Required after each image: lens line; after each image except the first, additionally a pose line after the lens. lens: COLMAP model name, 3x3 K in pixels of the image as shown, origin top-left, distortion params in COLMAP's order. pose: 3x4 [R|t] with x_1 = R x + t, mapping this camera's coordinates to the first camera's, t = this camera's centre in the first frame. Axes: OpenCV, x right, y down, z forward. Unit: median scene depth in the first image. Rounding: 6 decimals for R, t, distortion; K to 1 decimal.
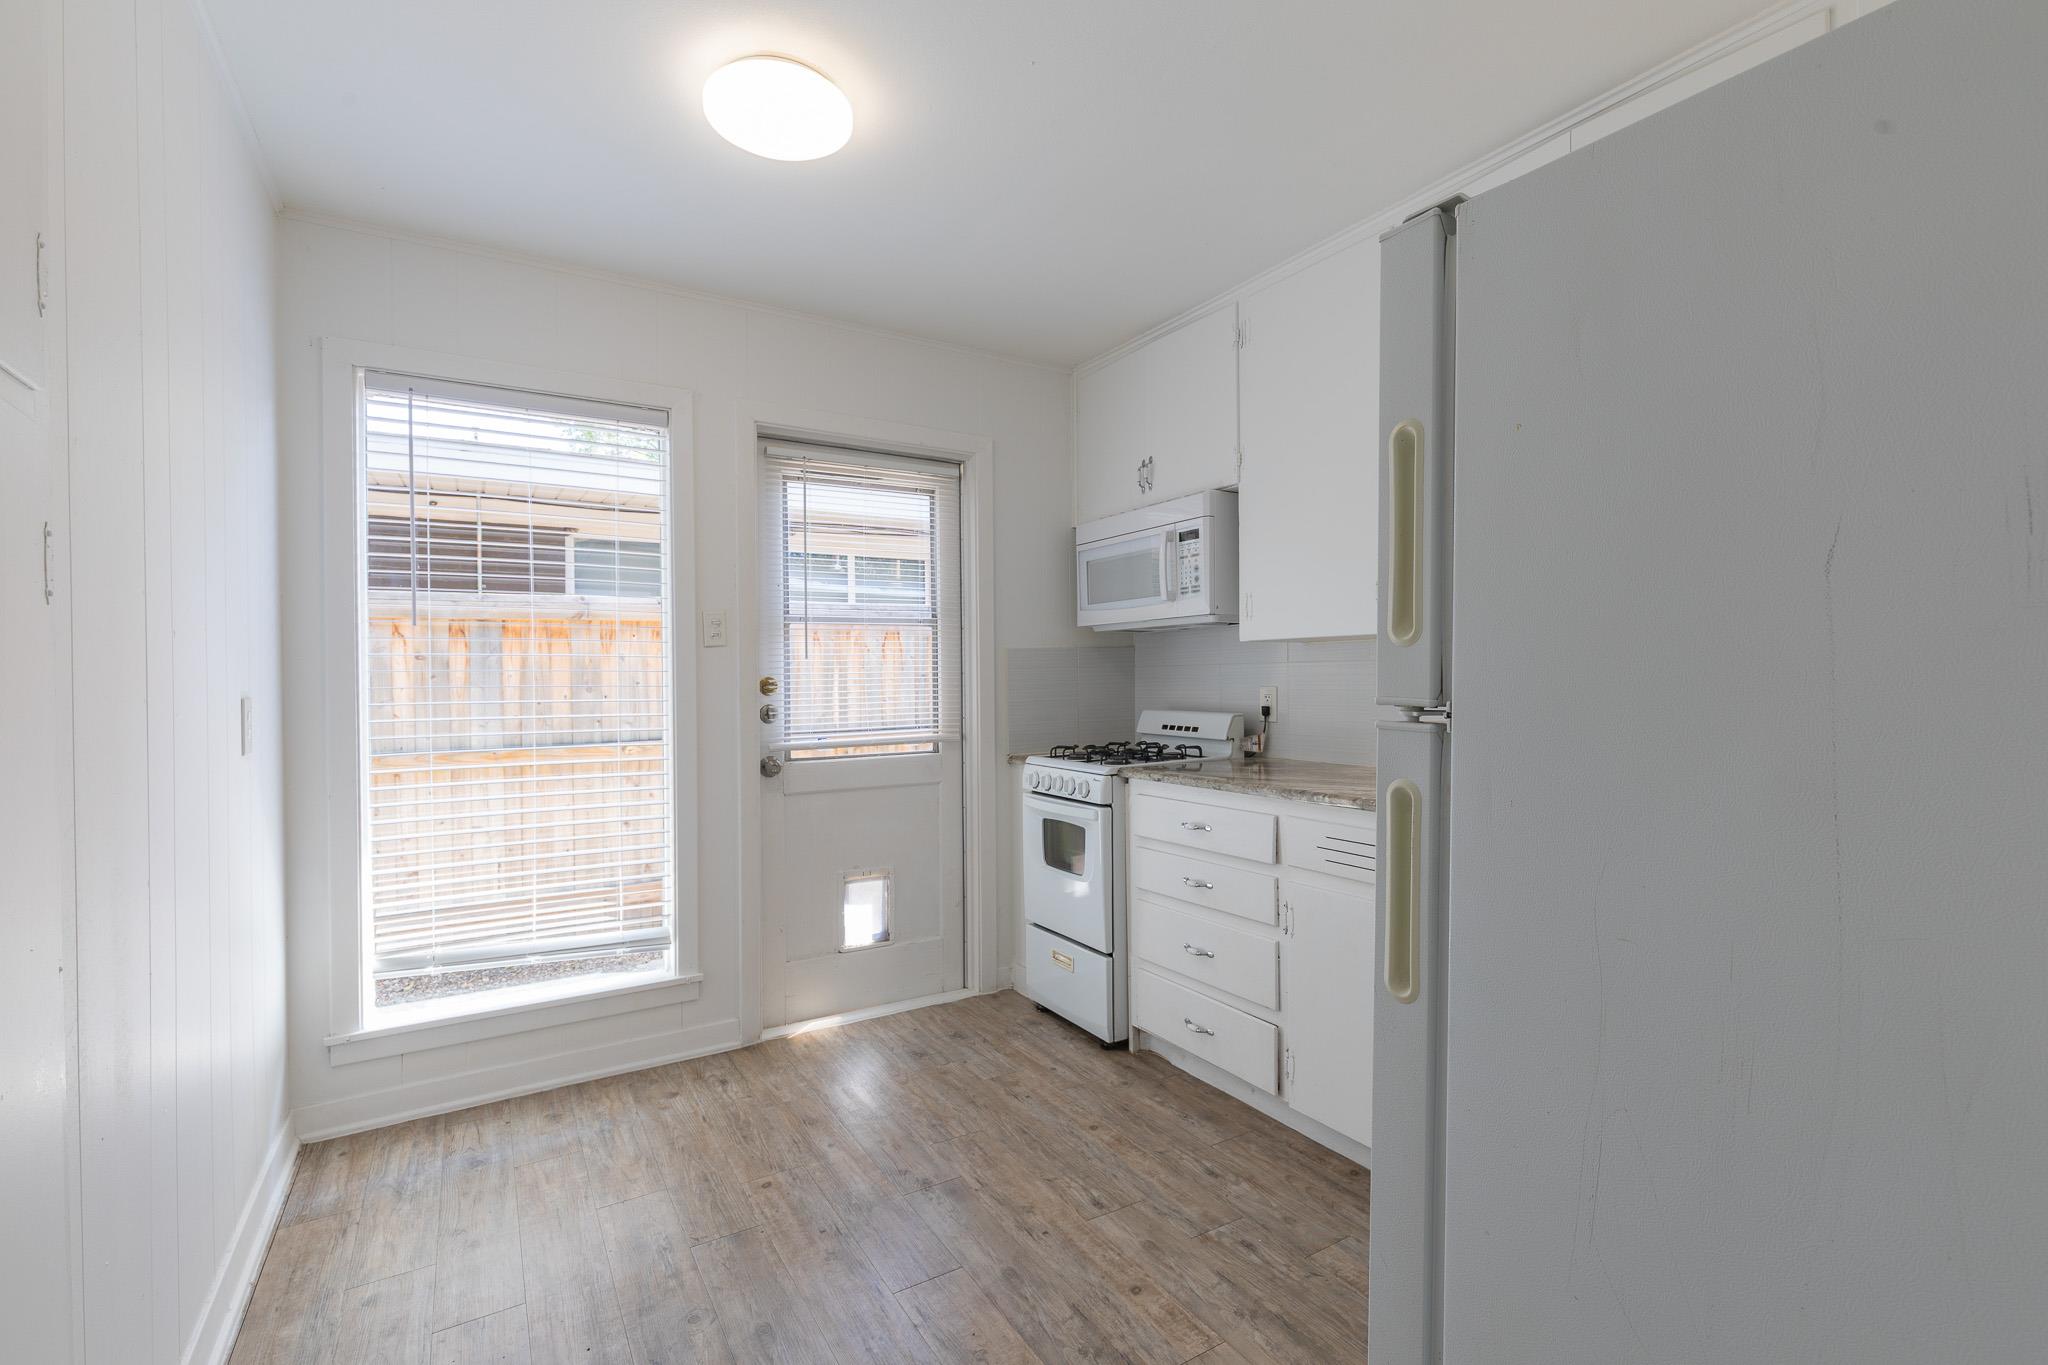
lens RADIAL K [[945.9, 0, 1024.0], [0, 945.9, 682.5], [0, 0, 1]] dist [-0.000570, -0.000011]
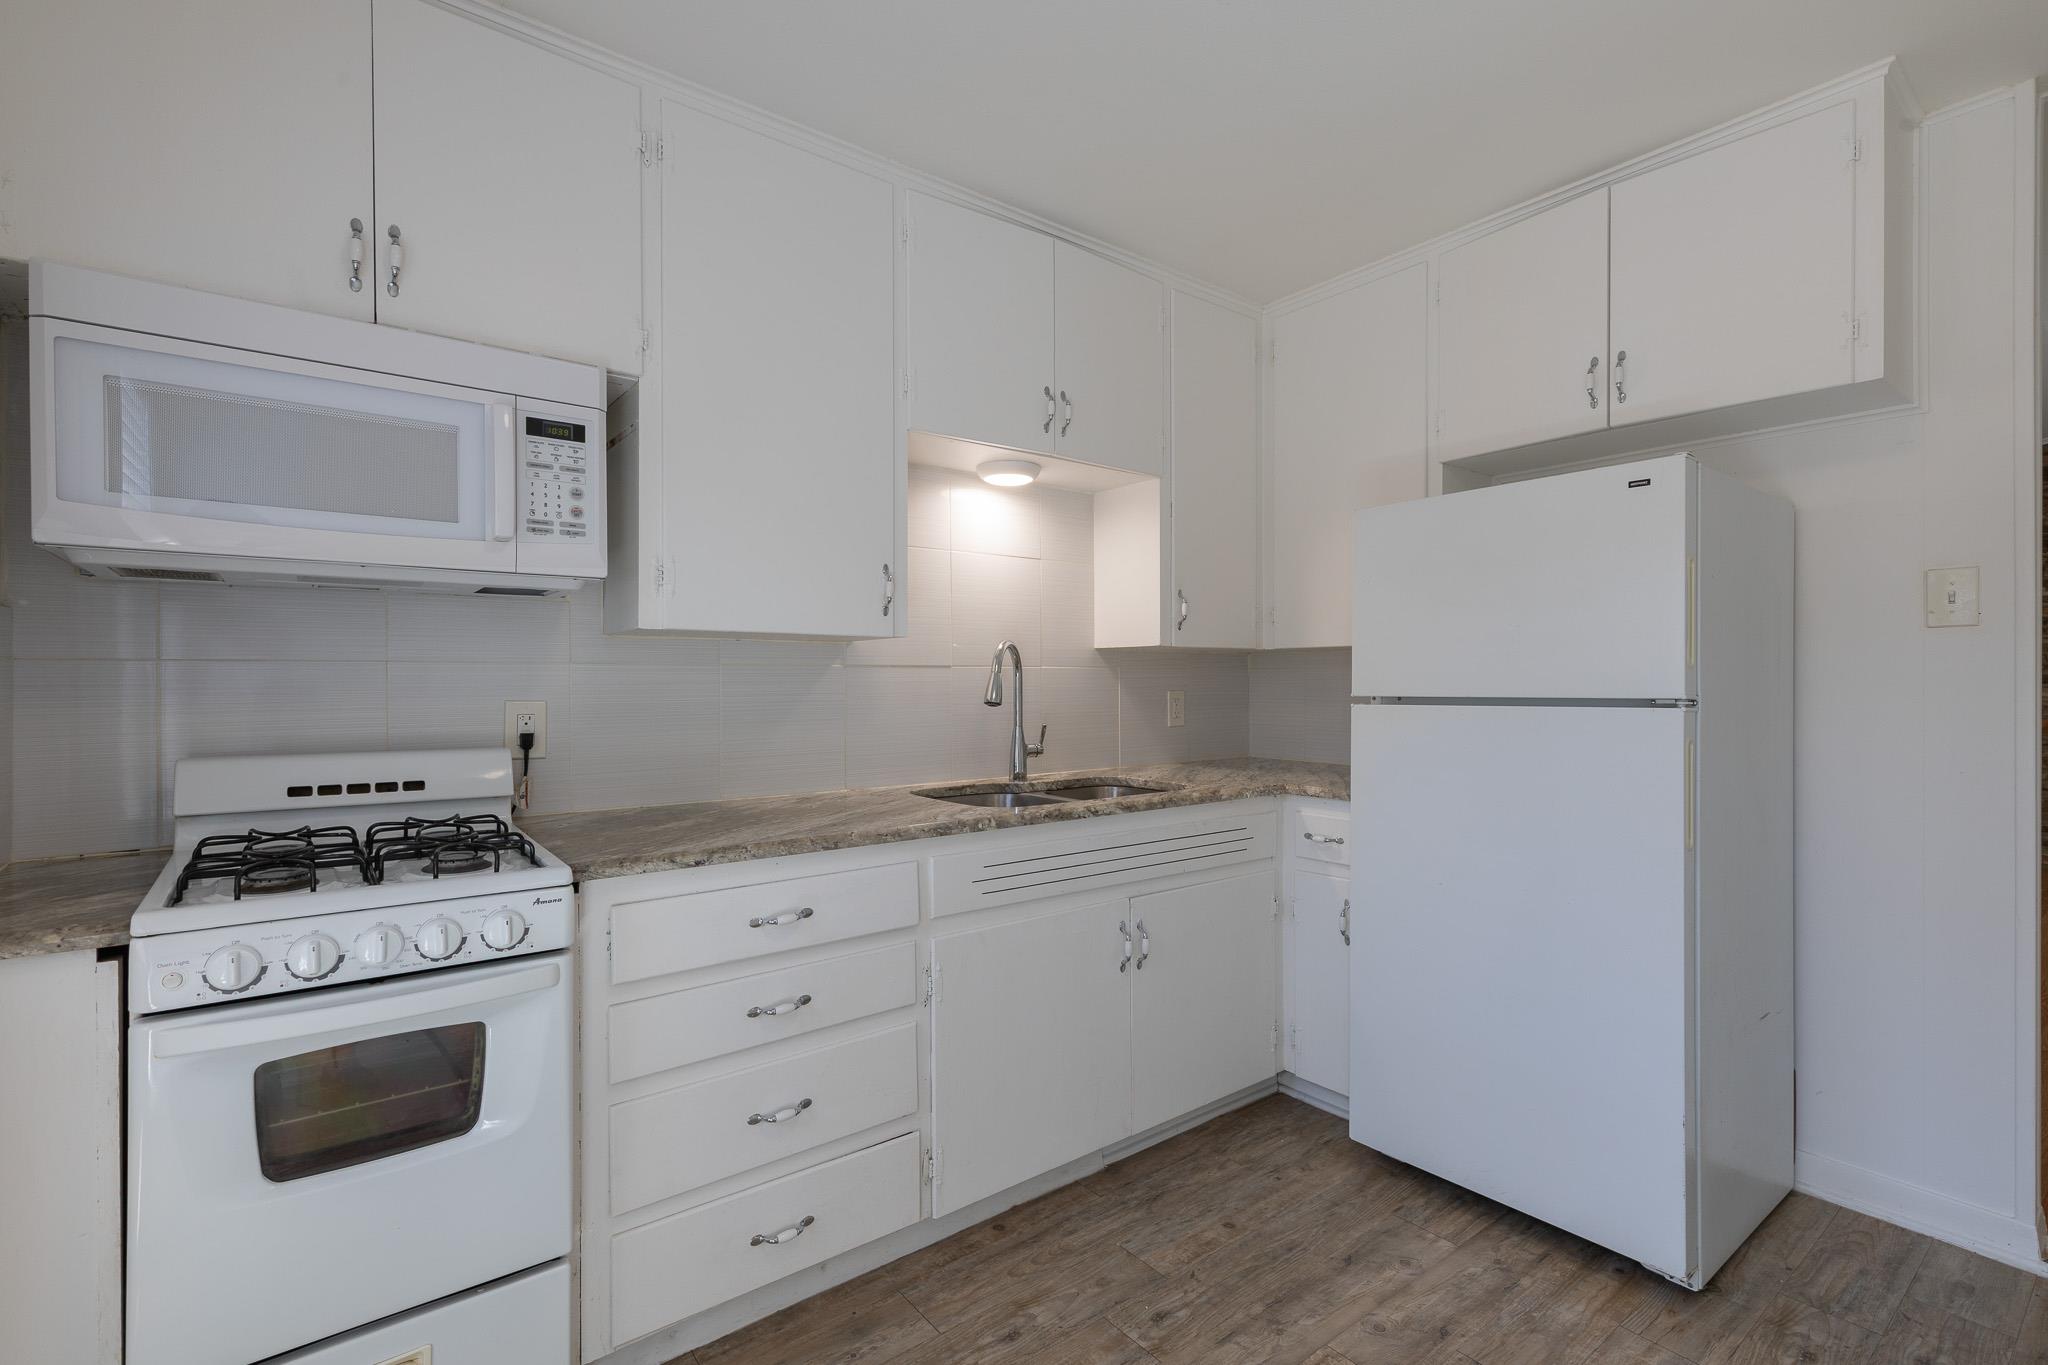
lens RADIAL K [[945.9, 0, 1024.0], [0, 945.9, 682.5], [0, 0, 1]] dist [-0.000570, -0.000011]
pose [[-0.135245, 0.007401, 0.990785, -0.430142], [0.006166, 0.999959, -0.006628, -0.001774], [-0.990793, 0.005213, -0.135285, 0.836575]]
